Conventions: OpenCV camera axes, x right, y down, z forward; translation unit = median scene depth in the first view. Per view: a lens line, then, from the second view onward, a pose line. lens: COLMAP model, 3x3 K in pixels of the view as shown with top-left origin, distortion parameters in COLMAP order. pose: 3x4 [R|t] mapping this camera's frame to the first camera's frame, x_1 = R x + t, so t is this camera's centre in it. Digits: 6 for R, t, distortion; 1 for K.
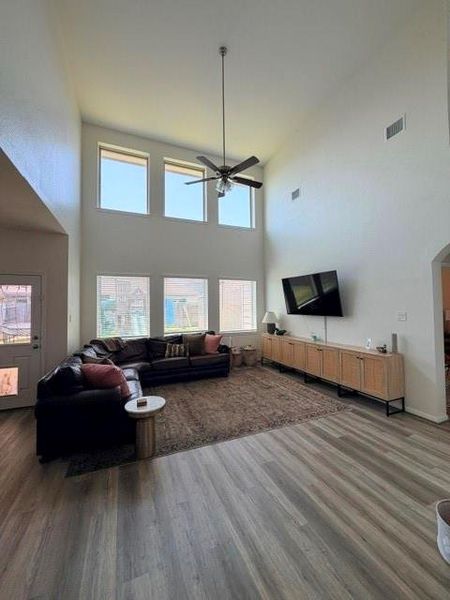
lens RADIAL K [[239.1, 0, 225.1], [0, 239.1, 294.6], [0, 0, 1]] dist [0.000476, 0.000661]
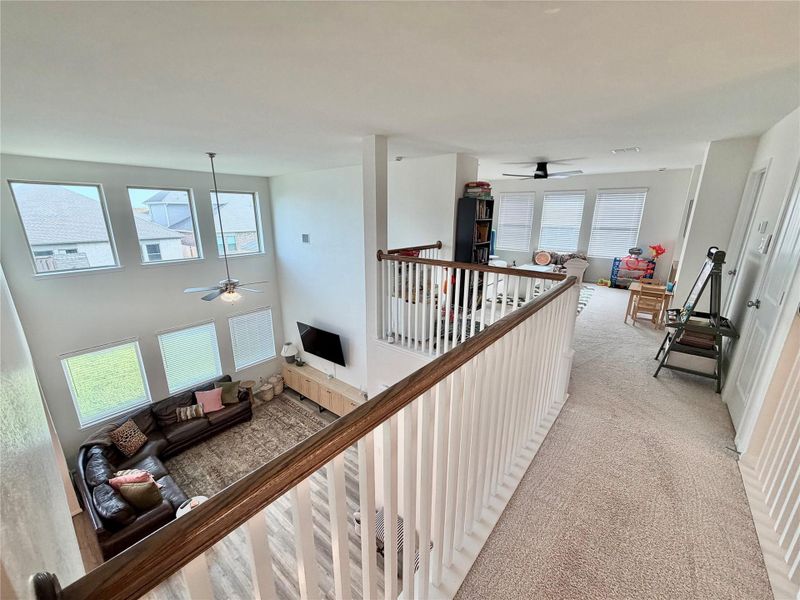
lens RADIAL K [[314.3, 0, 397.9], [0, 314.3, 295.8], [0, 0, 1]] dist [0.000928, -0.000047]
pose [[0.881176, -0.110669, 0.459653, 0.006194], [-0.023416, 0.960810, 0.276219, -0.615718], [-0.472207, -0.254160, 0.844051, -0.384107]]
